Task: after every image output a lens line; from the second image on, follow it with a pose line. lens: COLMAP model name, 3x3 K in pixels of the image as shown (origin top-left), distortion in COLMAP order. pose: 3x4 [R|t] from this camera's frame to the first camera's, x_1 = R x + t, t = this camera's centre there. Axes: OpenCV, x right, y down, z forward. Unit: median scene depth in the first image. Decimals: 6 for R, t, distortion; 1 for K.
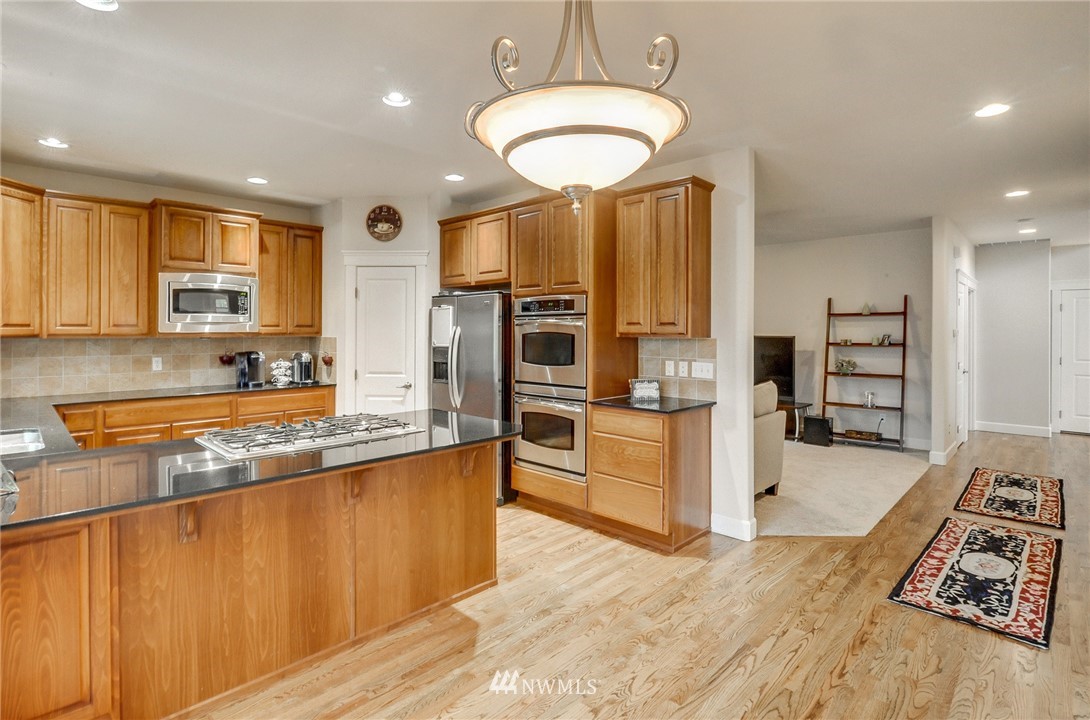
lens RADIAL K [[516.6, 0, 555.1], [0, 516.6, 332.3], [0, 0, 1]] dist [-0.012743, -0.000179]
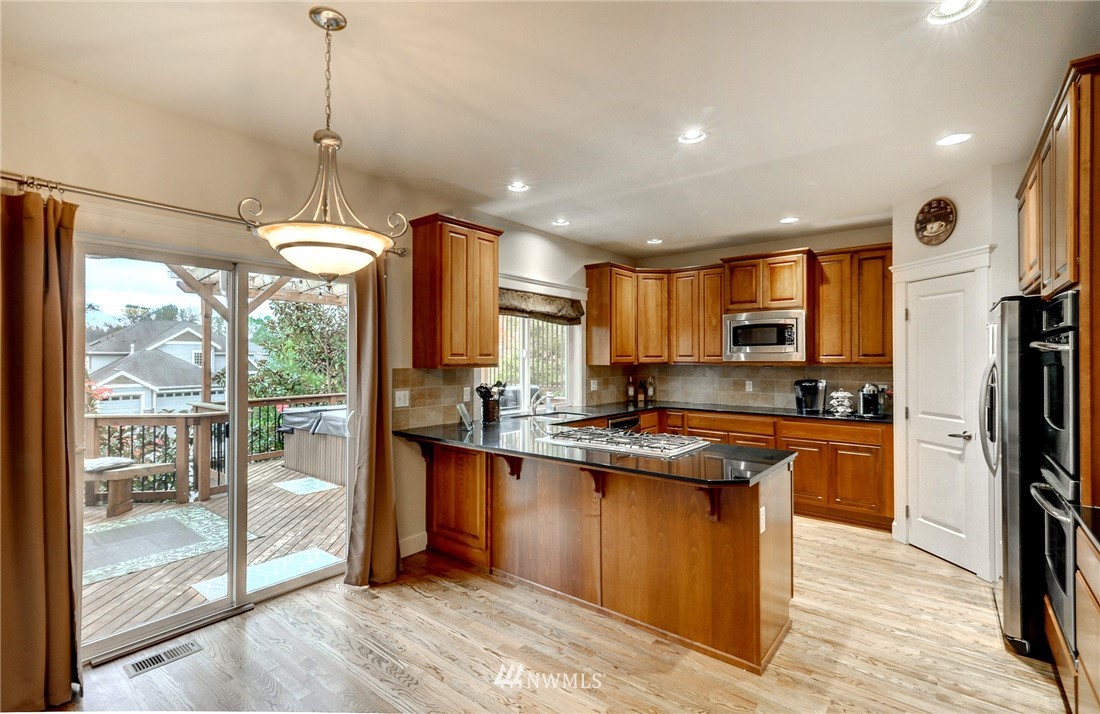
lens RADIAL K [[517.4, 0, 551.3], [0, 517.4, 356.5], [0, 0, 1]] dist [-0.004359, -0.000175]
pose [[0.088621, -0.005577, -0.996050, 0.447138], [-0.006216, 0.999962, -0.006152, -0.000448], [0.996046, 0.006737, 0.088583, 0.405417]]
